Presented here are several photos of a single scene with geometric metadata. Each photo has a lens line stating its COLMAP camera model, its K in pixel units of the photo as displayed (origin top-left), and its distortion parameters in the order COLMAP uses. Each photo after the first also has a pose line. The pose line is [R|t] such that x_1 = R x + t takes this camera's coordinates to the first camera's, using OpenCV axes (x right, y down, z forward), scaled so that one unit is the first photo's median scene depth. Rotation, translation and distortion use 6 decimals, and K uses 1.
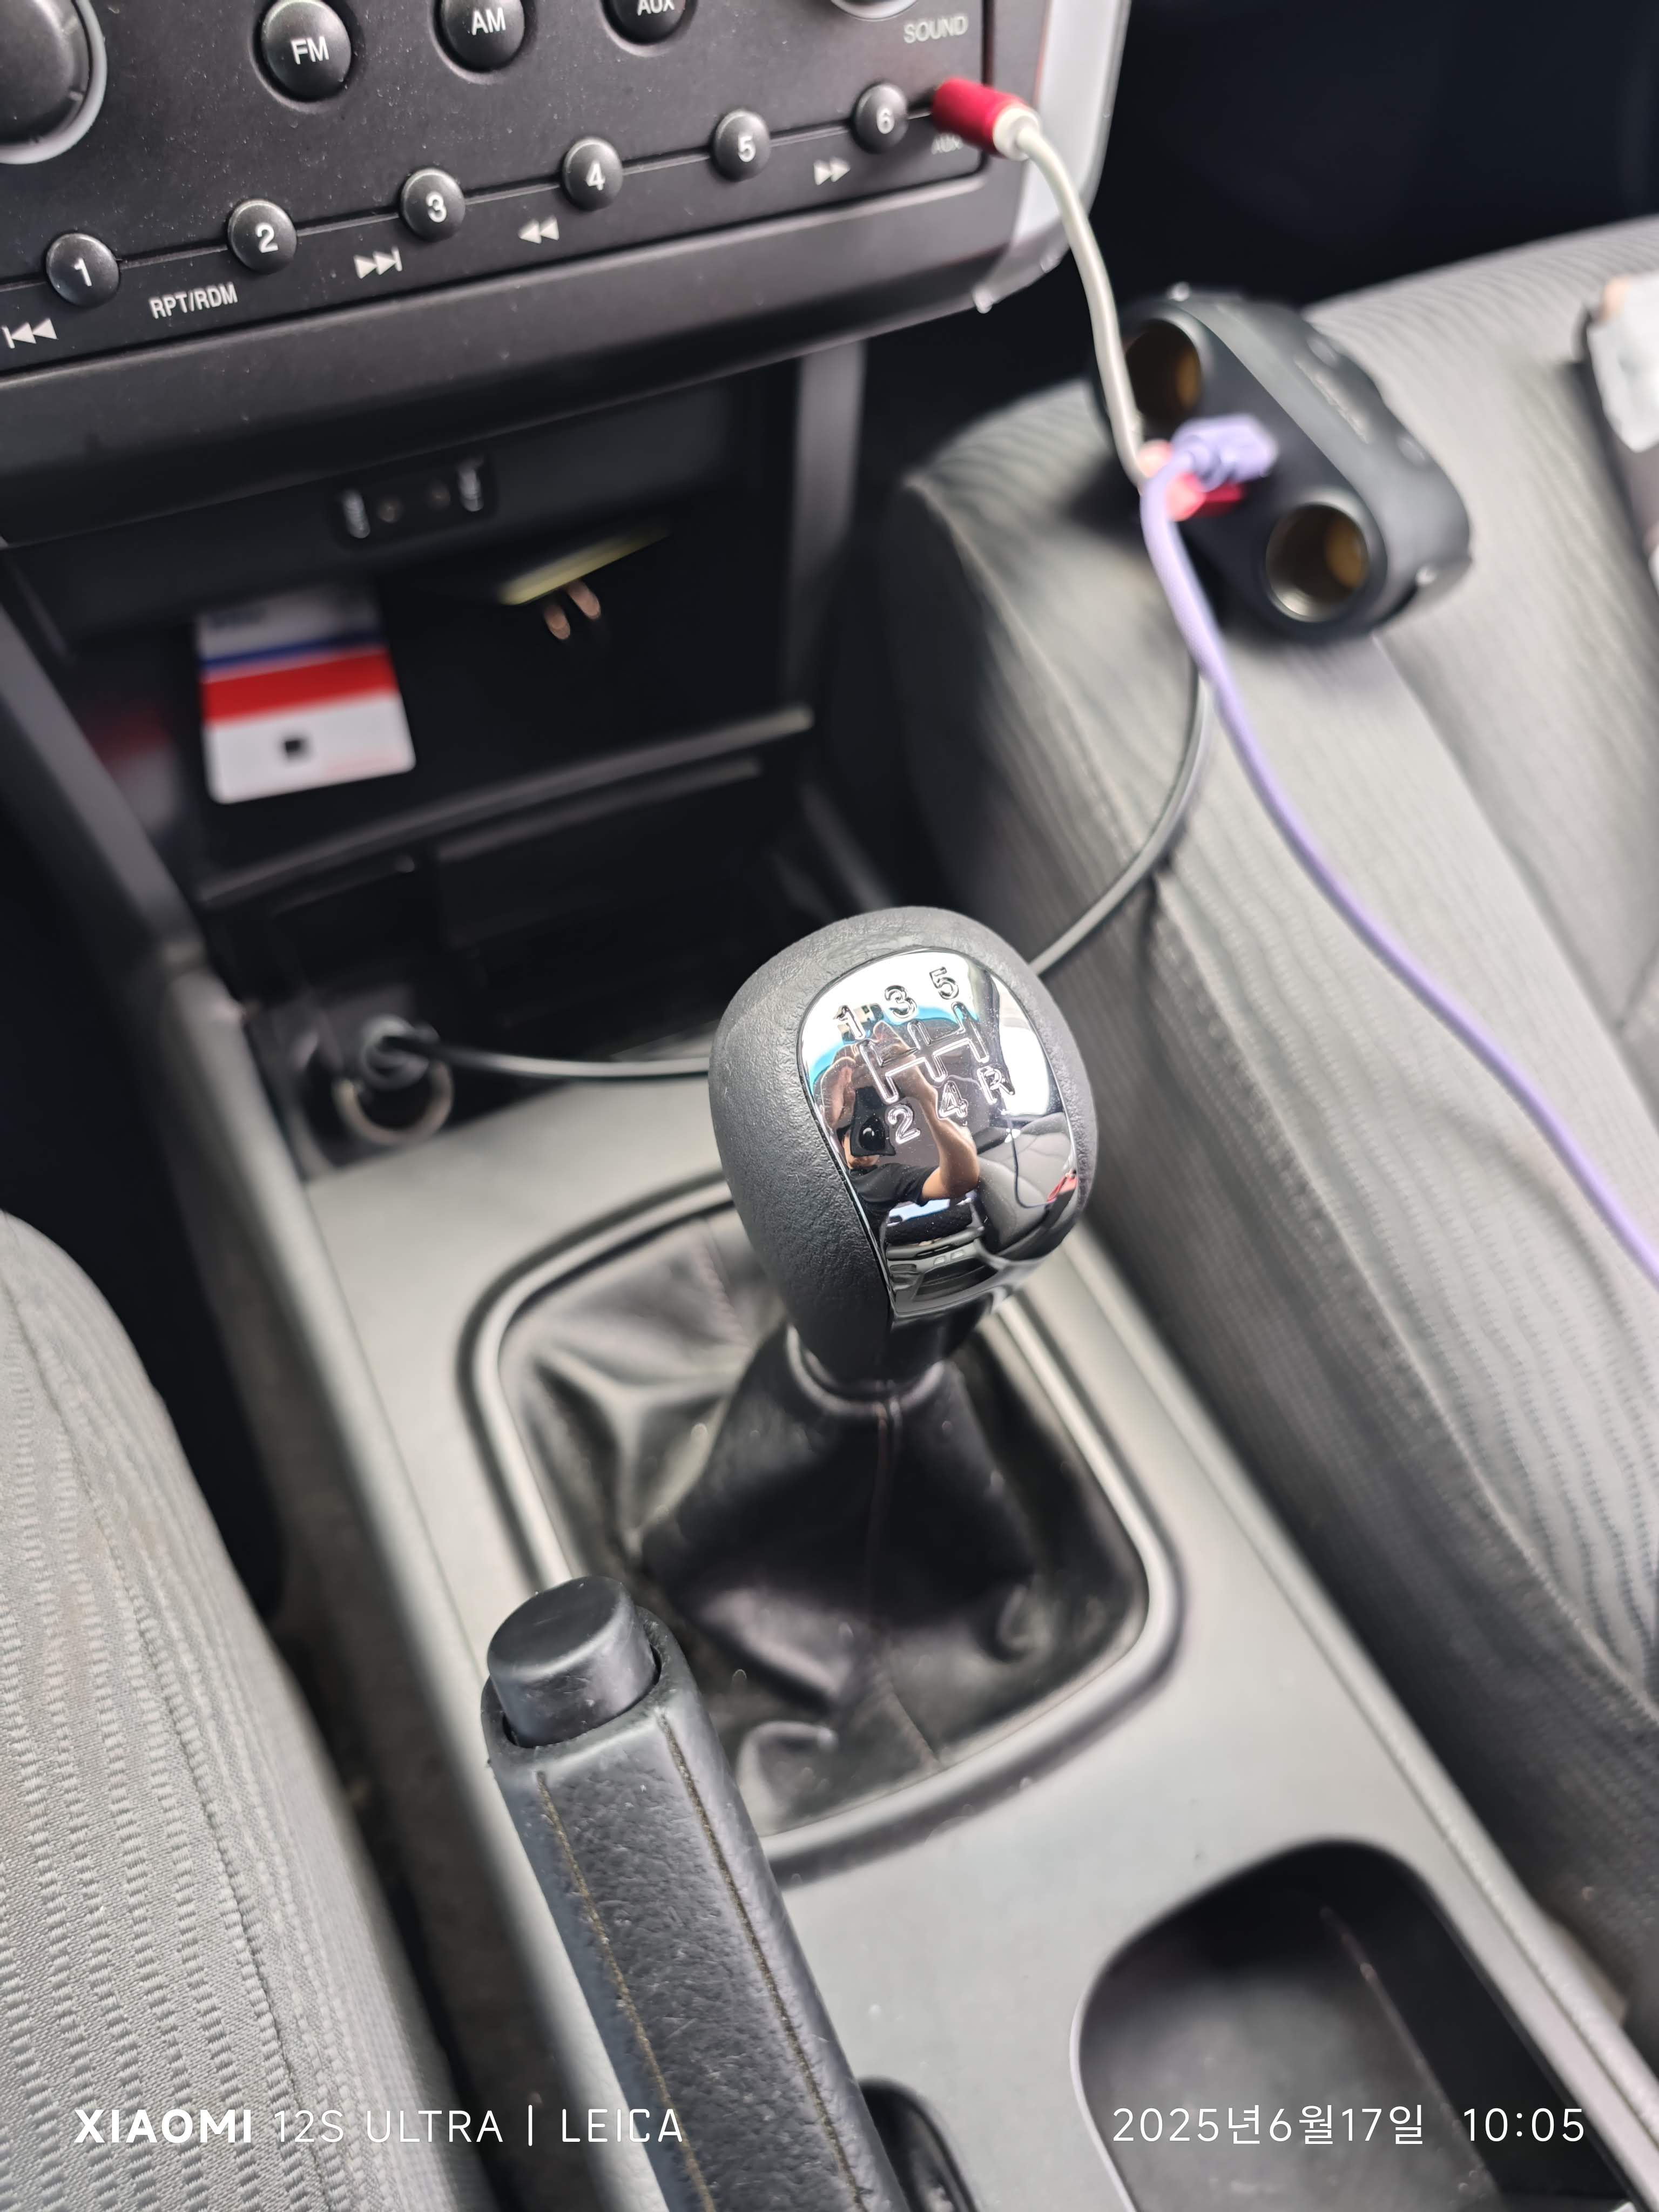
lens RADIAL K [[1487.2, 0, 828.5], [0, 1487.2, 1069.4], [0, 0, 1]] dist [-0.092291, 0.092337]
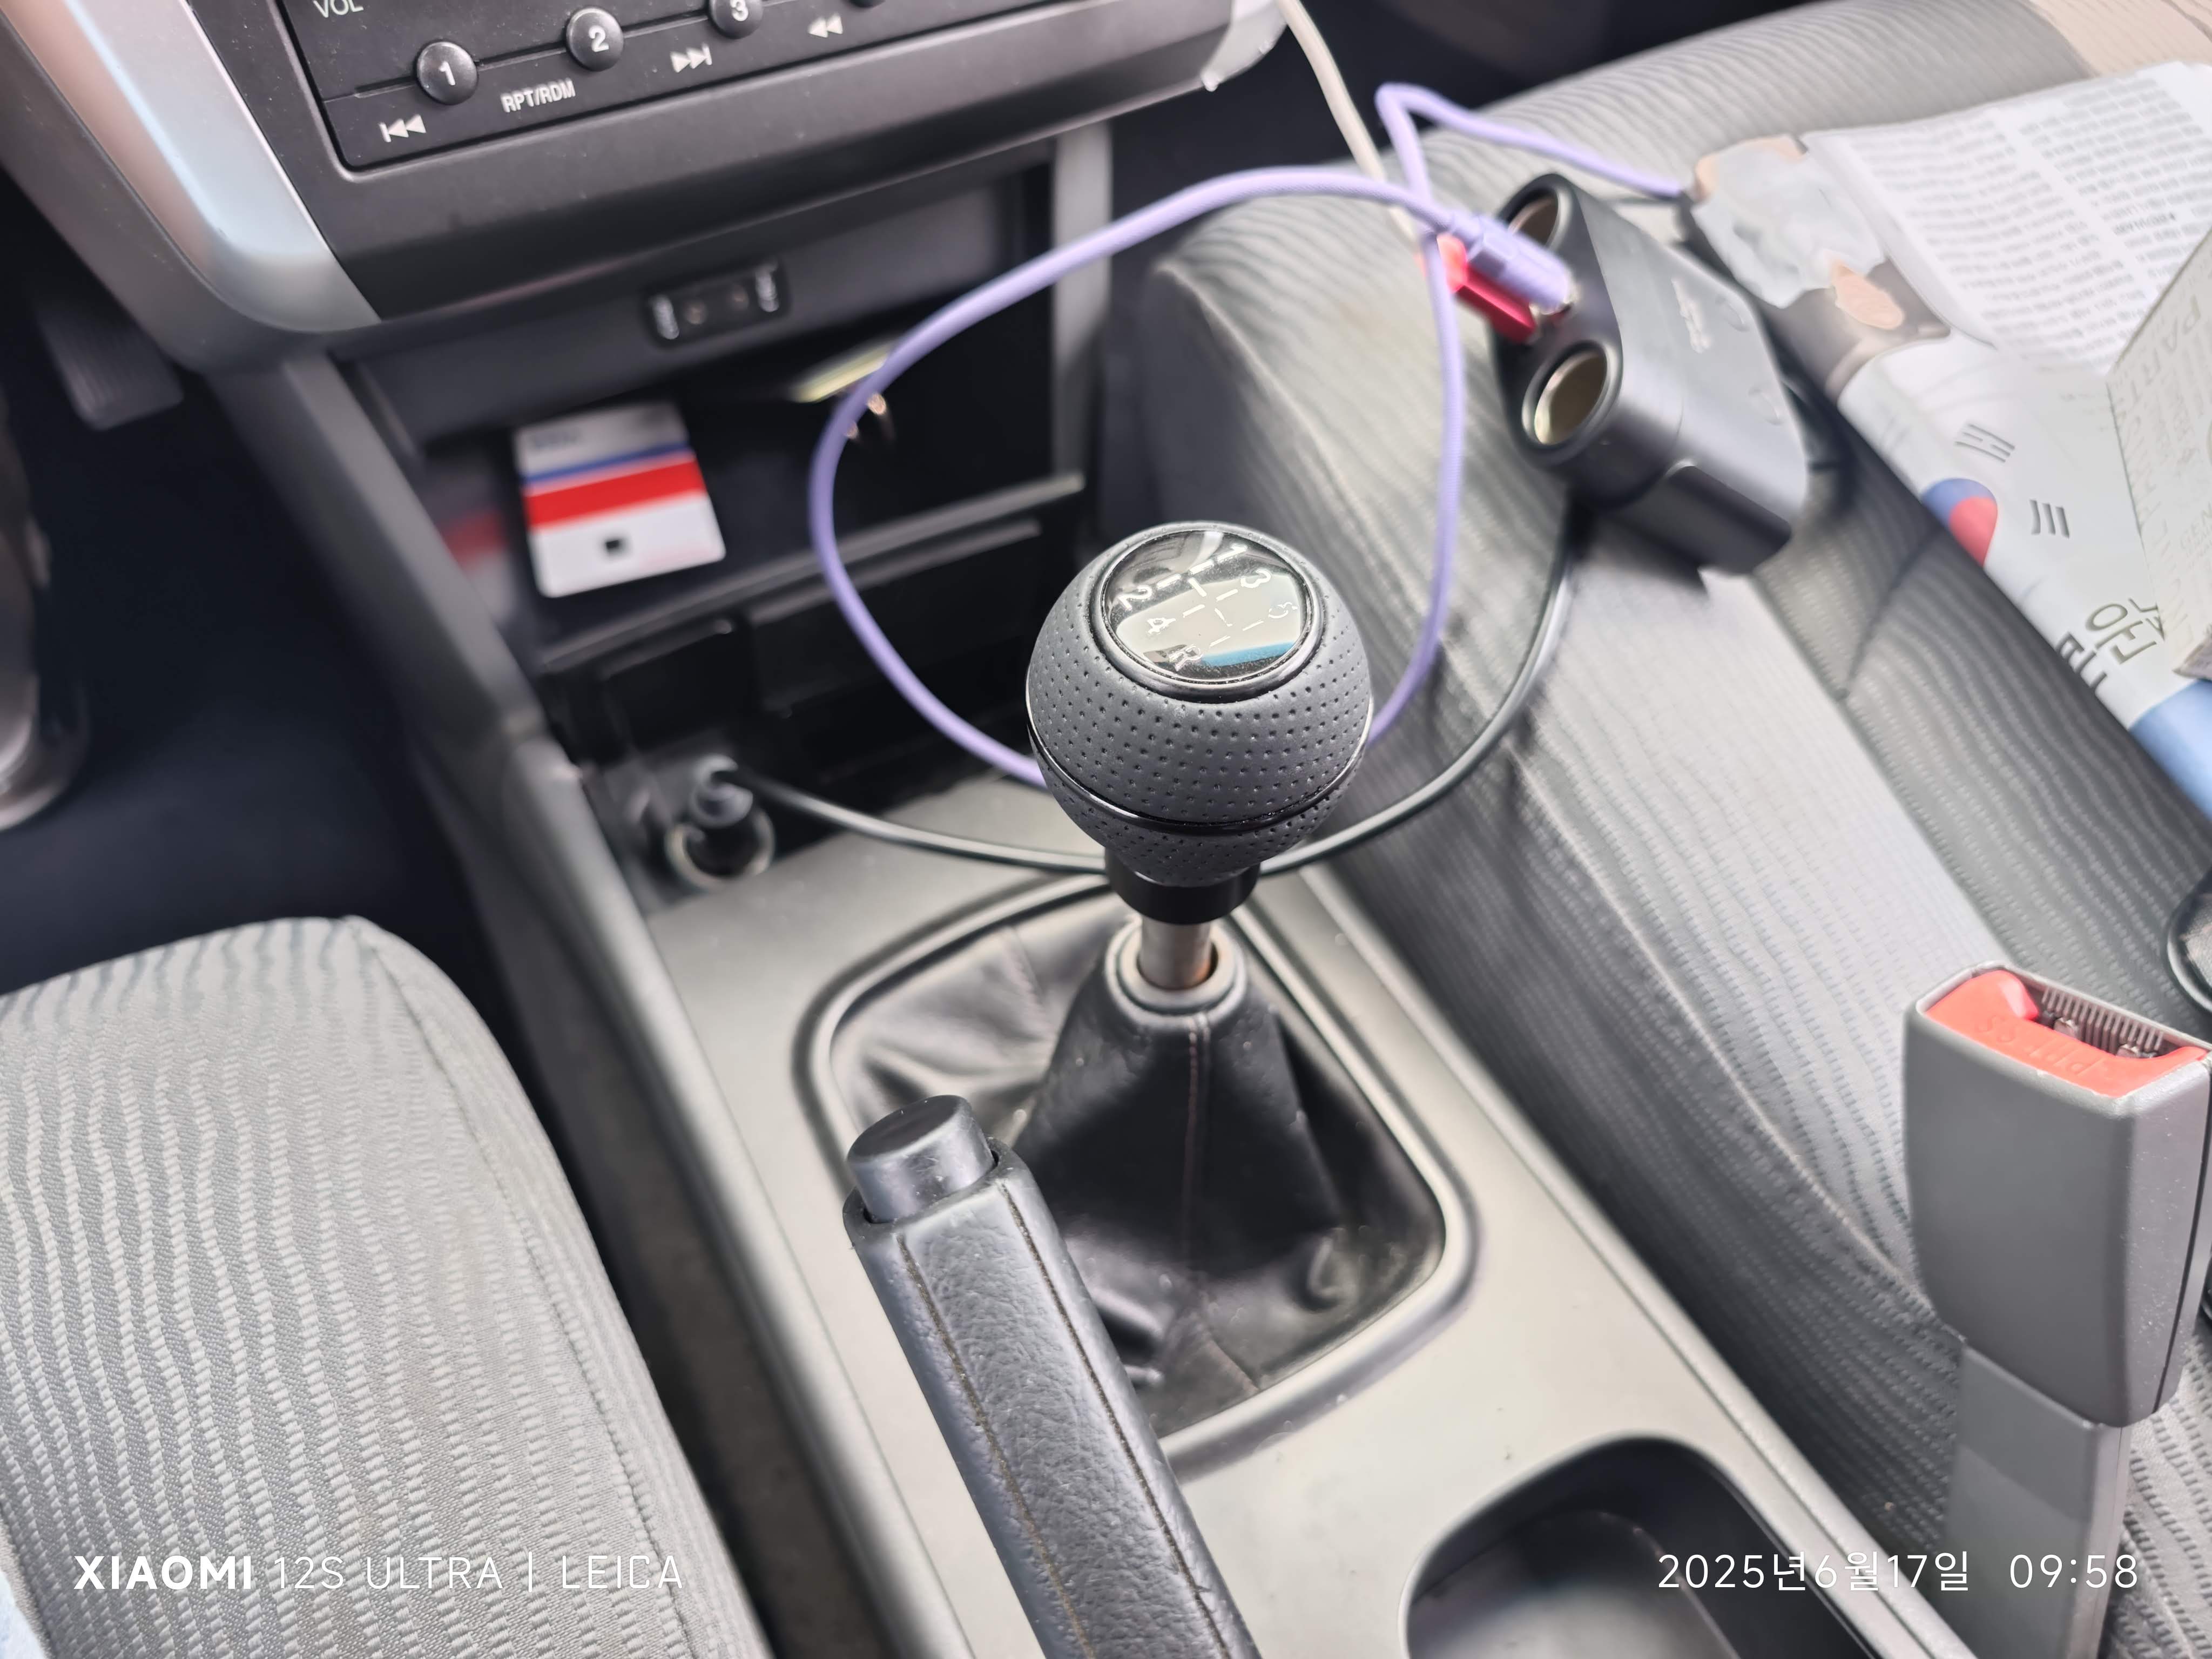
lens RADIAL K [[1480.5, 0, 1106.0], [0, 1480.5, 829.5], [0, 0, 1]] dist [-0.092845, 0.116387]
pose [[0.998025, -0.062189, -0.008883, -0.002174], [0.061377, 0.995436, -0.073075, 0.163662], [0.013387, 0.072386, 0.997287, -0.118320]]
